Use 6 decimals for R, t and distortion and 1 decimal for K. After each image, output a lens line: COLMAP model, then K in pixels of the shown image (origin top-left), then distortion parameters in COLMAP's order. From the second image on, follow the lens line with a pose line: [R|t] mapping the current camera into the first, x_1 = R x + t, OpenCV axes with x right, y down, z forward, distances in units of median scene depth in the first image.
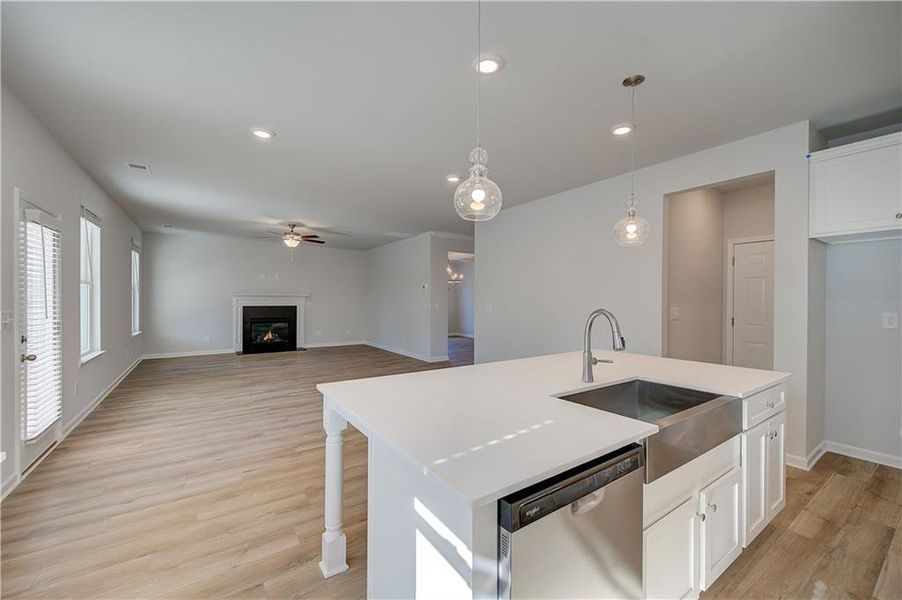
lens RADIAL K [[342.7, 0, 437.8], [0, 342.7, 301.5], [0, 0, 1]] dist [-0.009057, -0.000083]
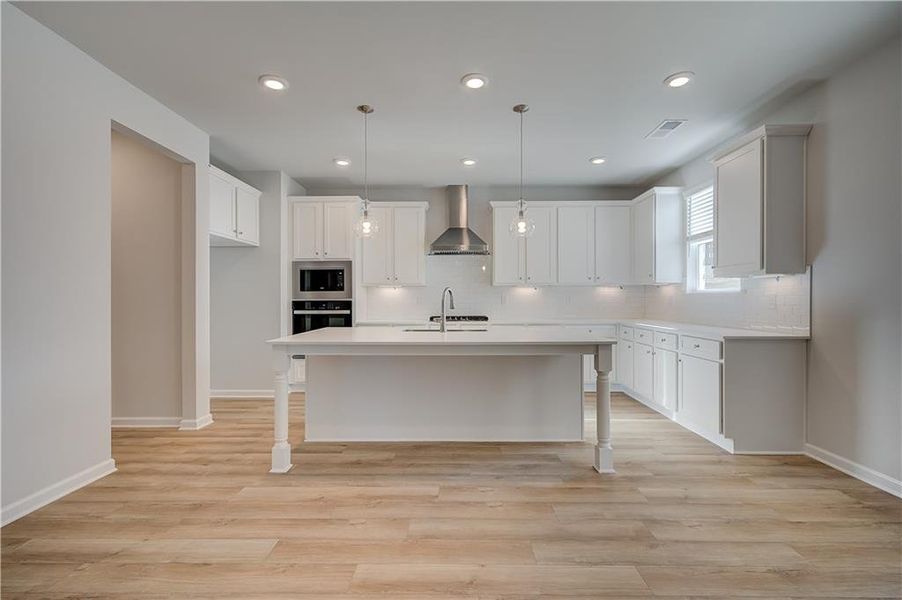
lens RADIAL K [[407.0, 0, 459.3], [0, 407.0, 300.7], [0, 0, 1]] dist [0.003053, 0.000341]
pose [[-0.838571, -0.003623, 0.544781, -0.529600], [0.000359, 0.999974, 0.007202, 0.054840], [-0.544793, 0.006235, -0.838547, 2.027920]]
